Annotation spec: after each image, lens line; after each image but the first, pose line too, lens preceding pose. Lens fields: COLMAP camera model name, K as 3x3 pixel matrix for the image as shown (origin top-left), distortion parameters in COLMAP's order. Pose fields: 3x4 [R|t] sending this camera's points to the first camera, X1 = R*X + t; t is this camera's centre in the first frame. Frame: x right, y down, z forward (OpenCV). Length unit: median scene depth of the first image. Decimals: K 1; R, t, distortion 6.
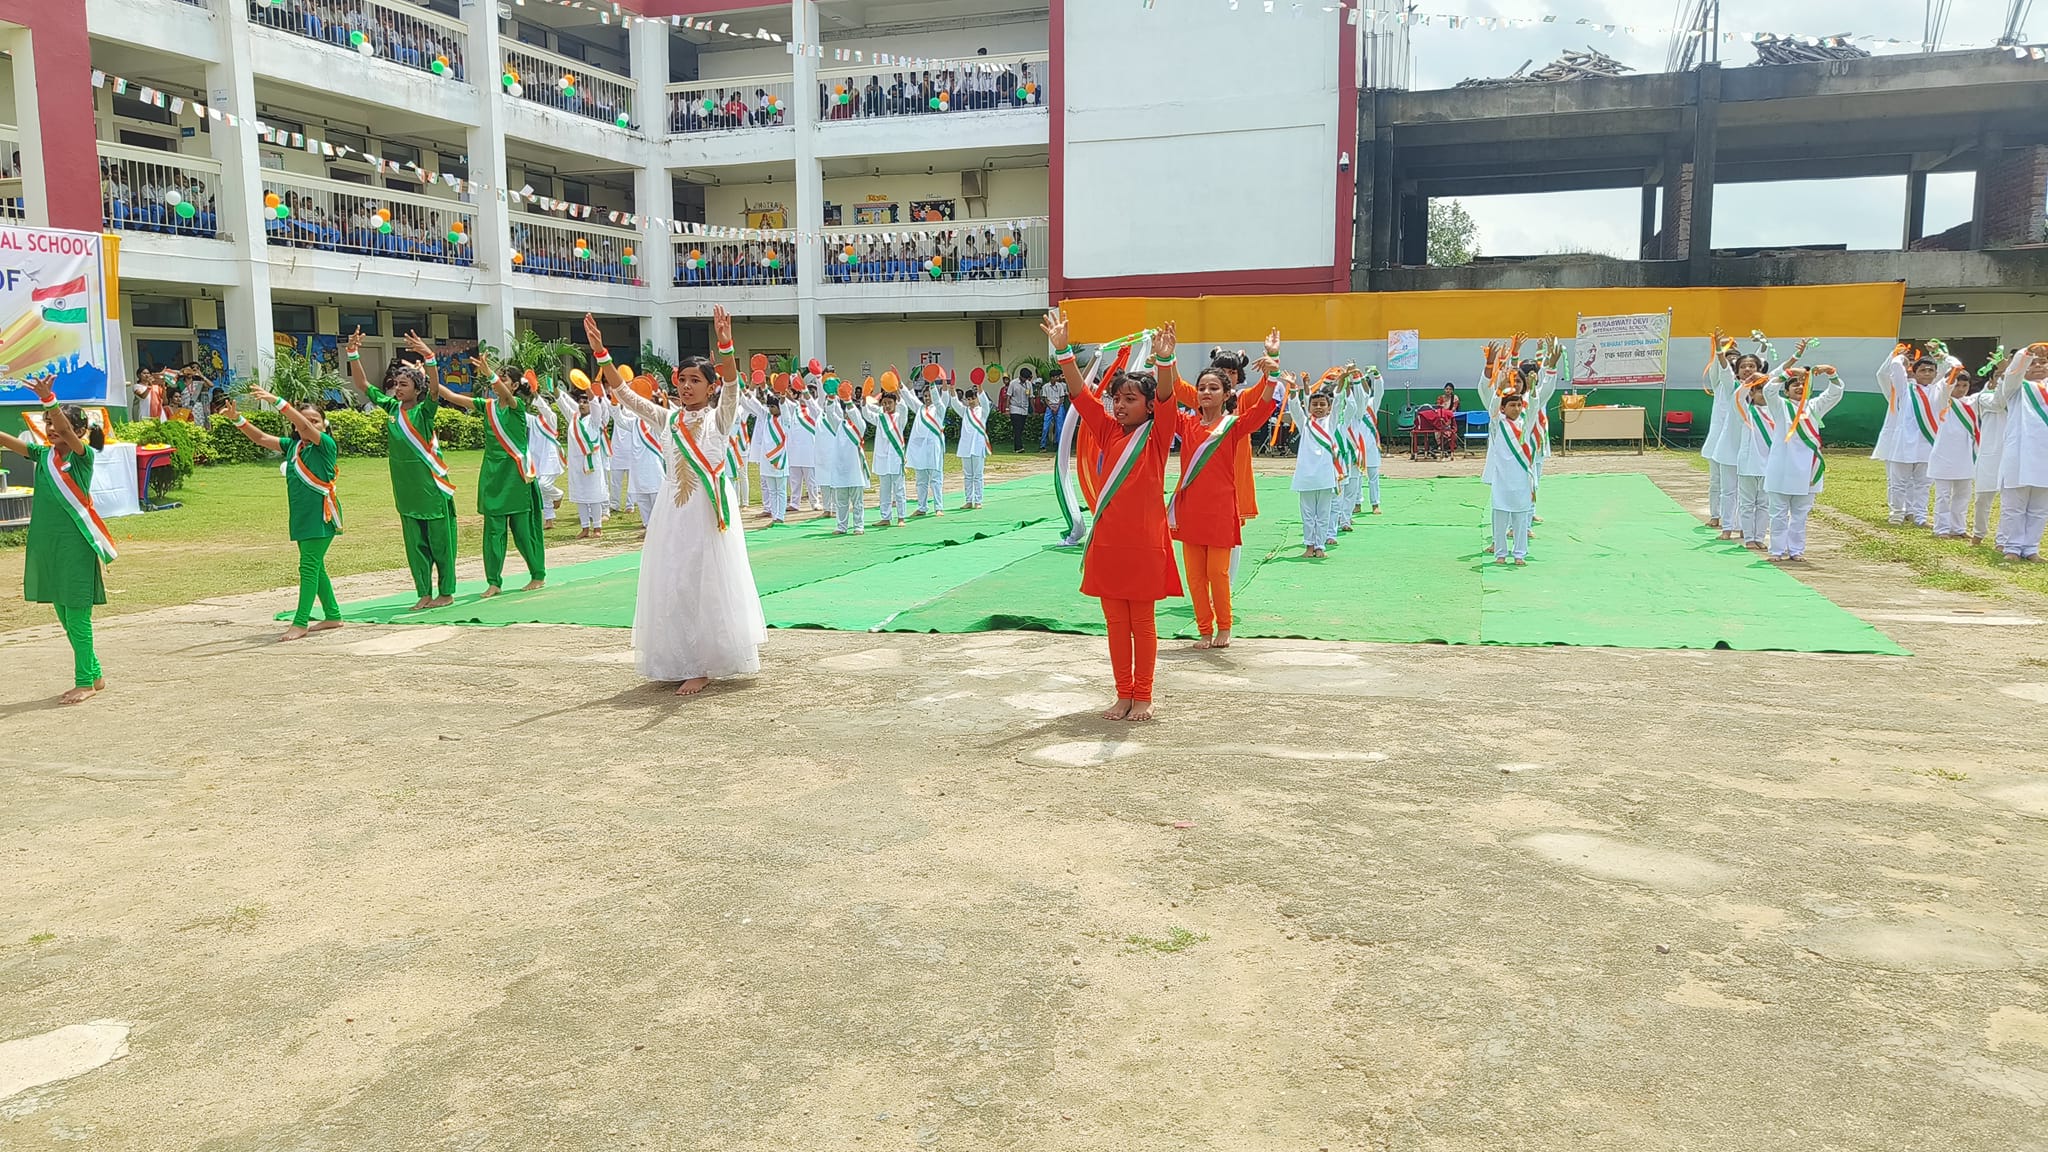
lens RADIAL K [[1441.2, 0, 1011.7], [0, 1441.2, 566.1], [0, 0, 1]] dist [0.013787, -0.005722]
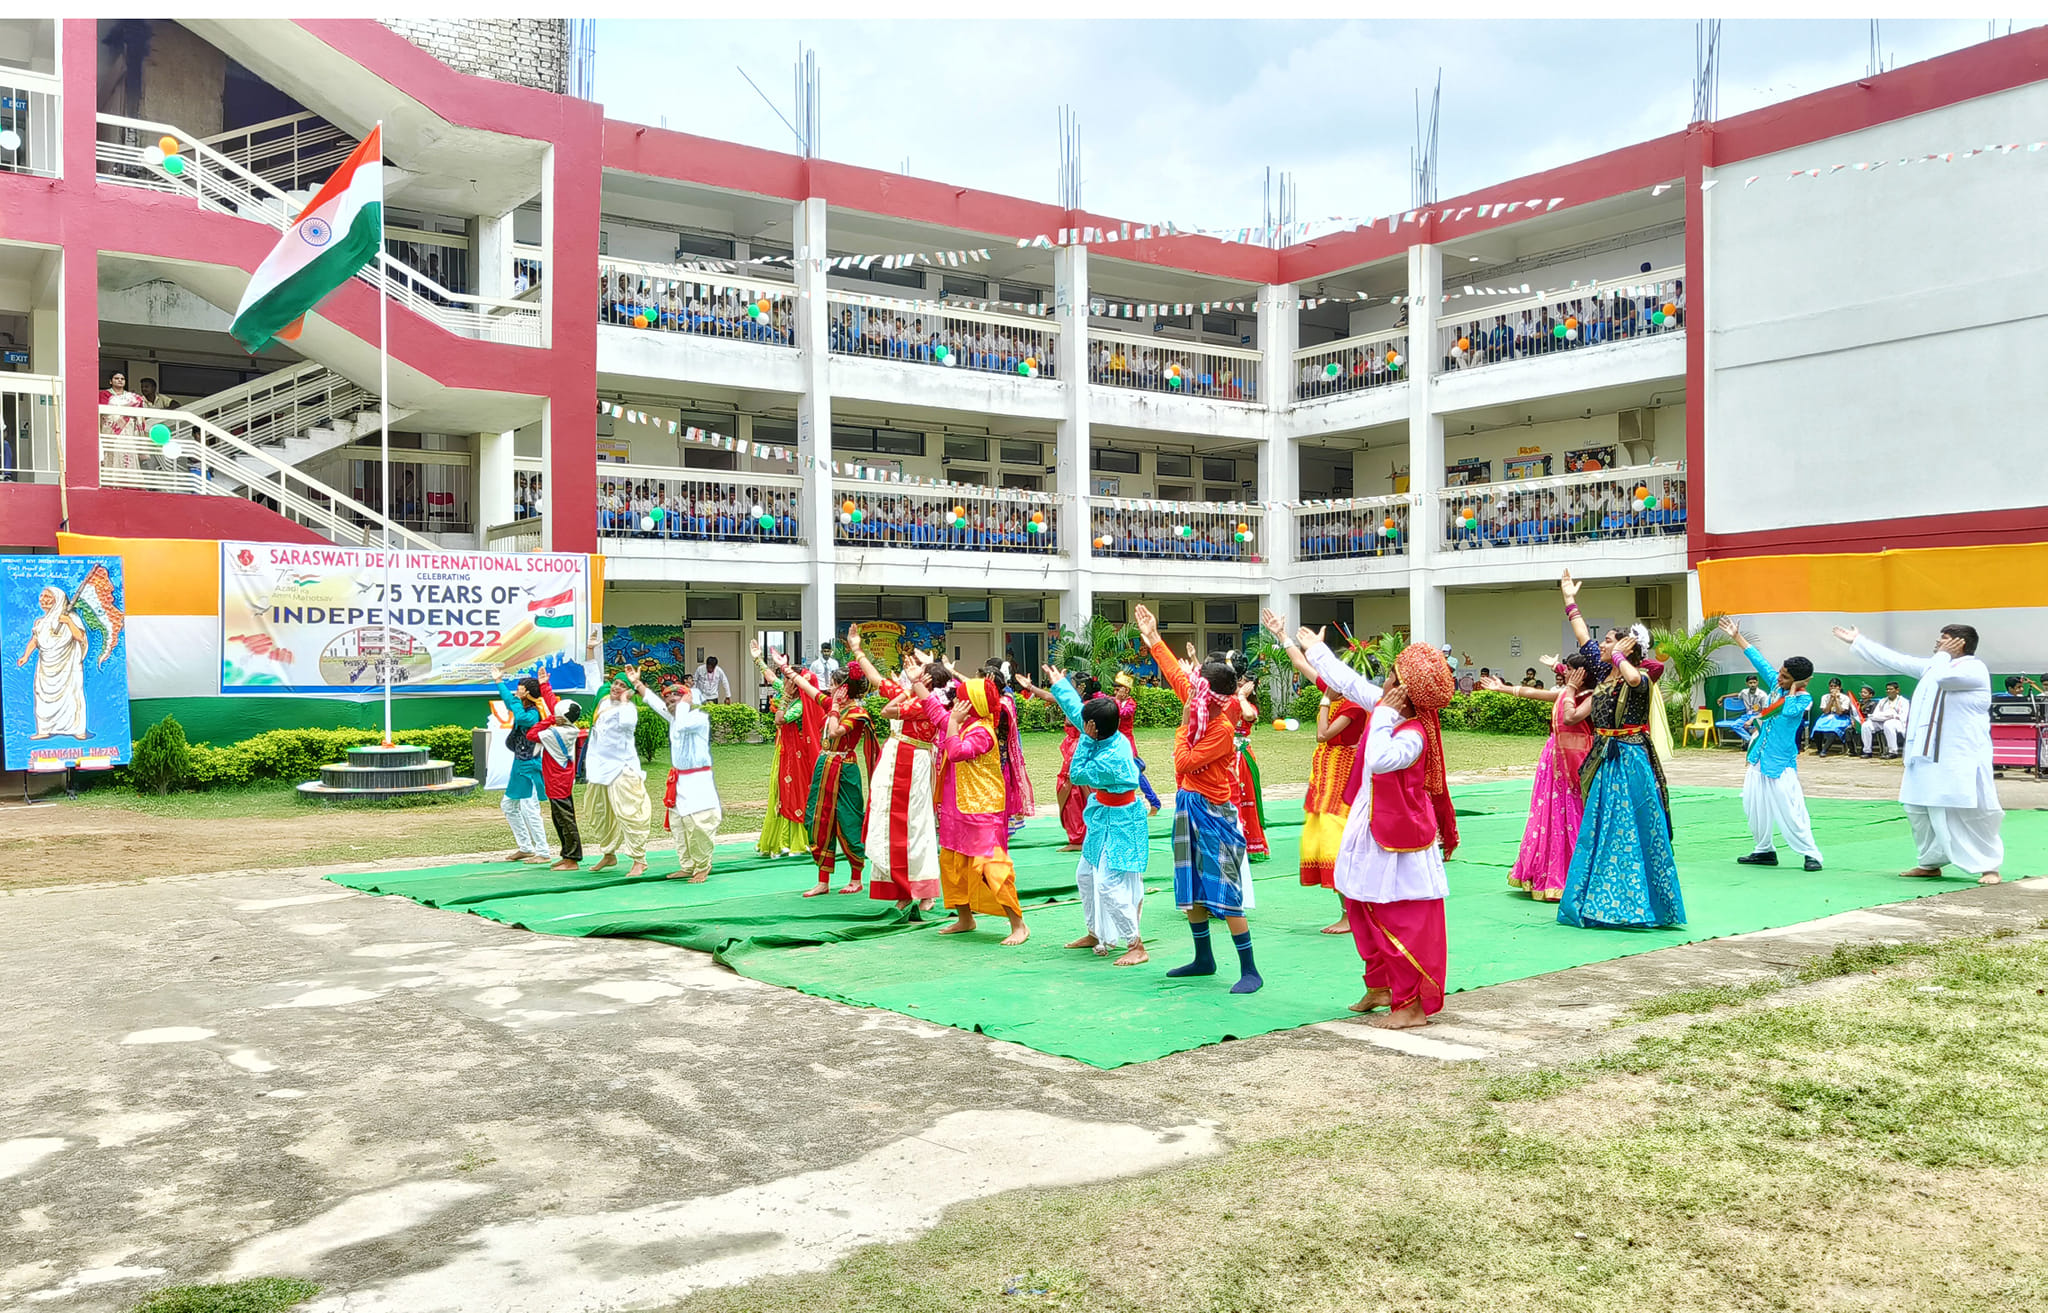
lens RADIAL K [[1625.9, 0, 988.5], [0, 1625.9, 661.8], [0, 0, 1]] dist [0.021855, -0.030635]
pose [[0.821578, -0.002670, -0.570089, 0.227685], [-0.066071, 0.992805, -0.099868, -0.013558], [0.566254, 0.119716, 0.815490, 0.046331]]
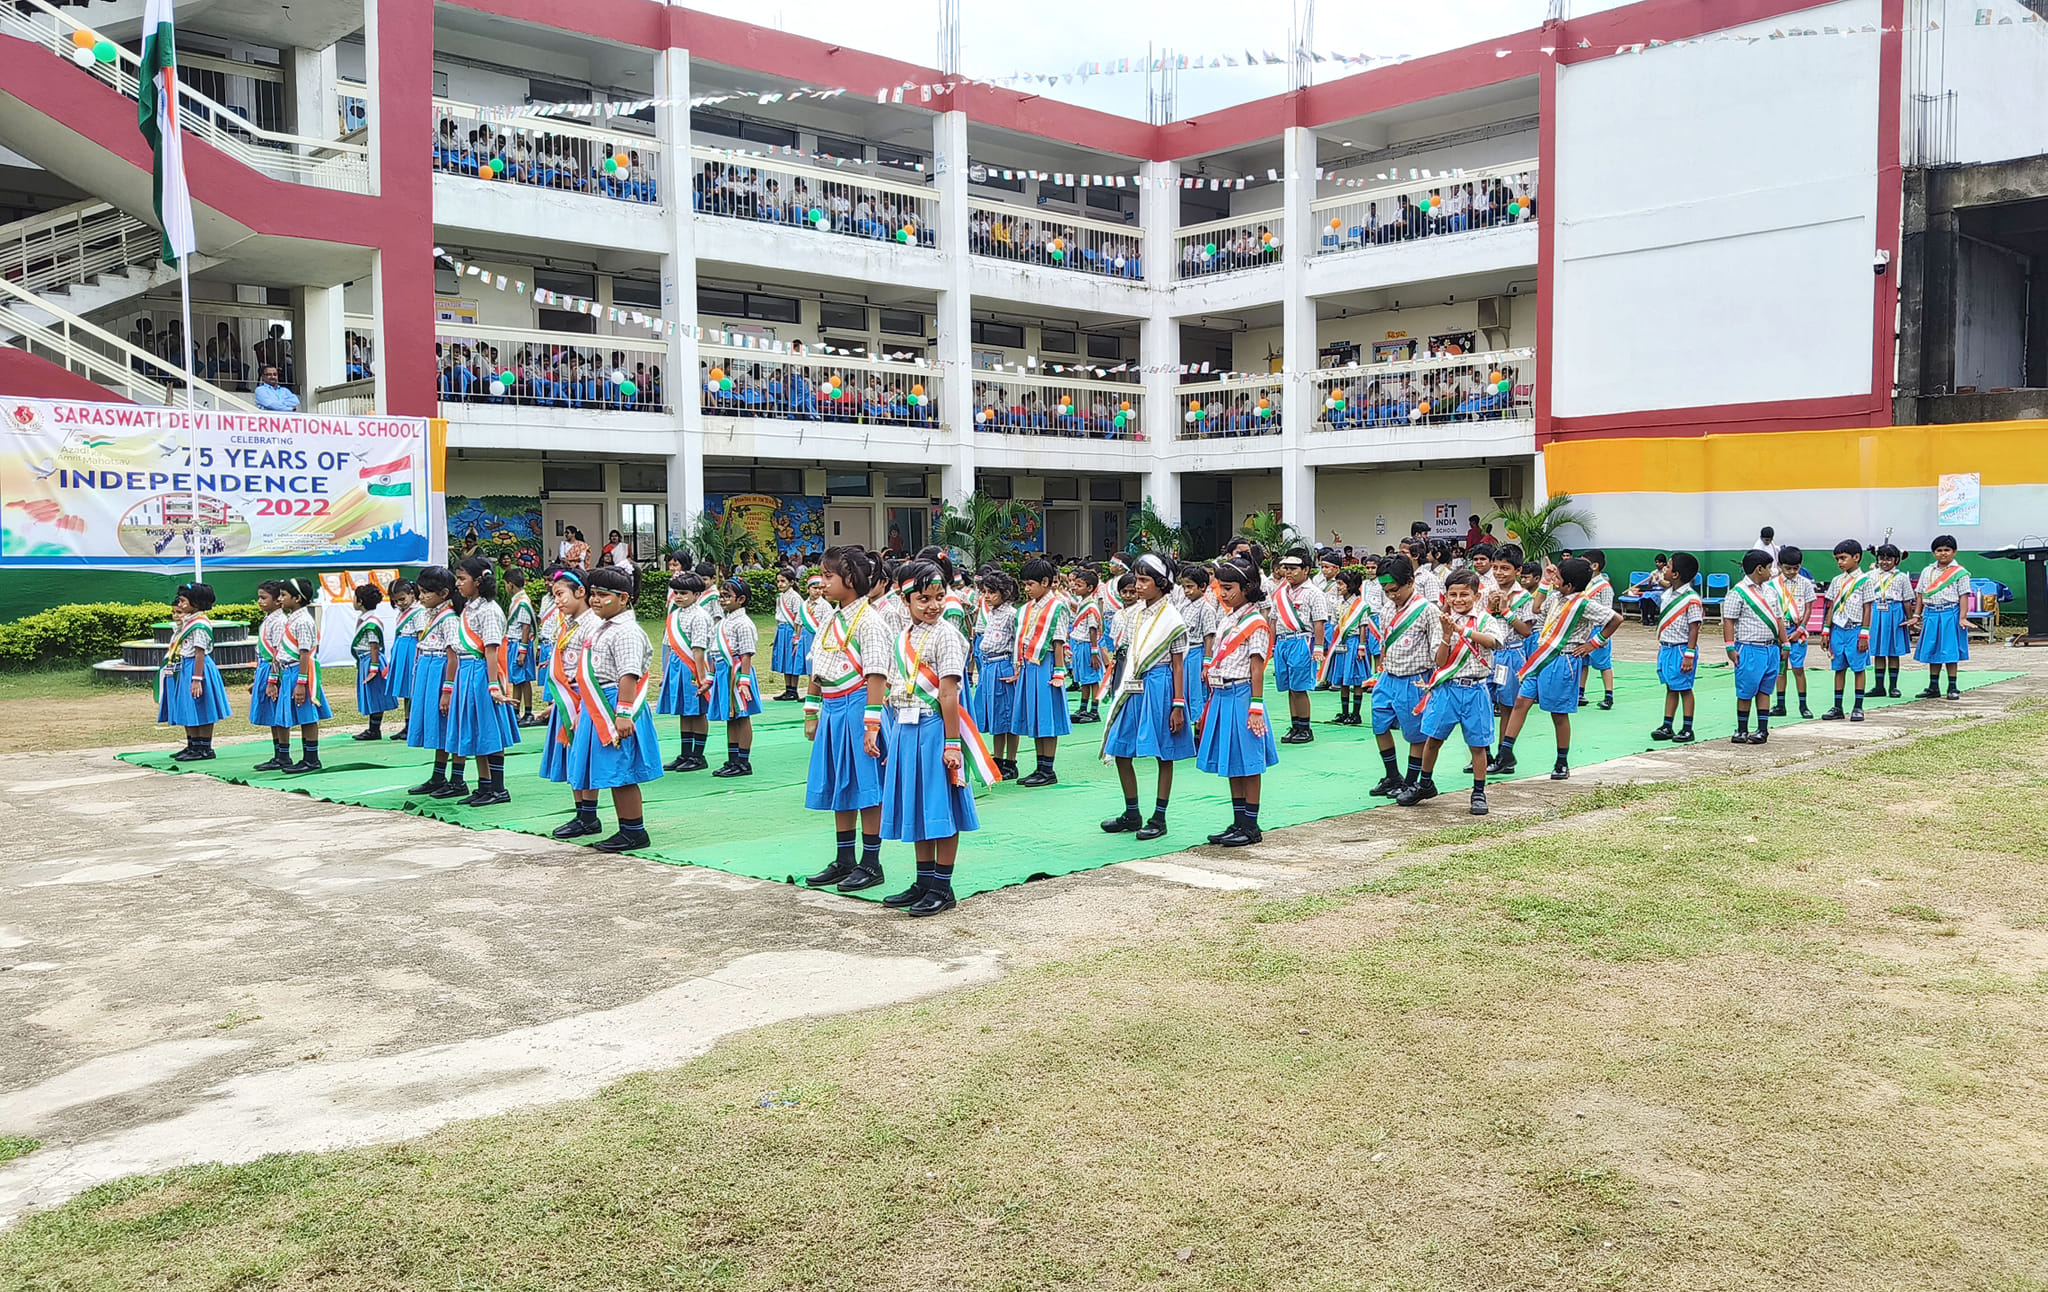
lens RADIAL K [[1627.0, 0, 1159.6], [0, 1627.0, 644.6], [0, 0, 1]] dist [0.010069, 0.001199]
pose [[0.904732, 0.027187, -0.425113, 0.240957], [-0.051935, 0.997556, -0.046733, -0.010840], [0.422803, 0.064359, 0.903933, 0.047326]]
